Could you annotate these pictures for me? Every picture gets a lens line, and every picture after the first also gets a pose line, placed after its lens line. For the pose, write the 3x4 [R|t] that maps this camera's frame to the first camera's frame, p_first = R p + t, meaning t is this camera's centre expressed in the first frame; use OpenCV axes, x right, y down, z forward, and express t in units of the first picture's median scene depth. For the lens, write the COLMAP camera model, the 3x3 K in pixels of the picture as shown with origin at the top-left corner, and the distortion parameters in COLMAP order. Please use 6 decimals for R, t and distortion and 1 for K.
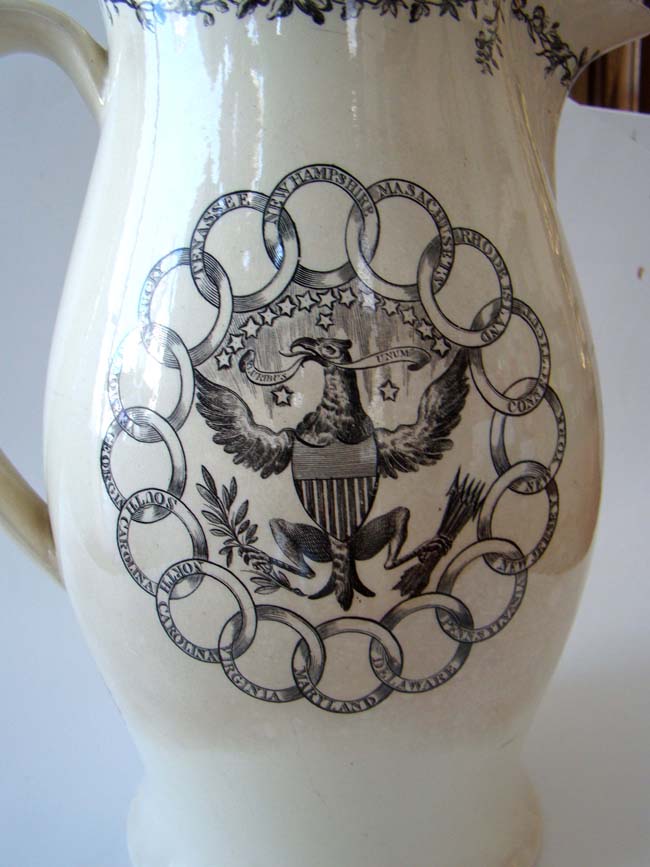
lens RADIAL K [[800.6, 0, 339.7], [0, 800.6, 434.0], [0, 0, 1]] dist [-0.174578, 0.020405]
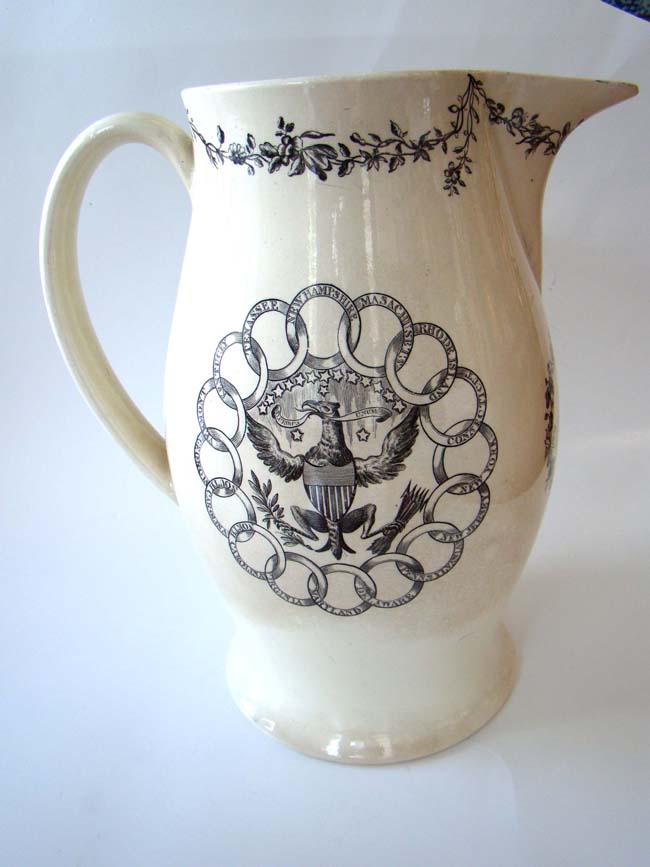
lens RADIAL K [[800.6, 0, 339.7], [0, 800.6, 434.0], [0, 0, 1]] dist [-0.174578, 0.020405]
pose [[0.981183, 0.058214, -0.184093, 0.298363], [-0.014518, 0.973009, 0.230308, -0.407306], [0.192532, -0.223302, 0.955546, -0.505428]]
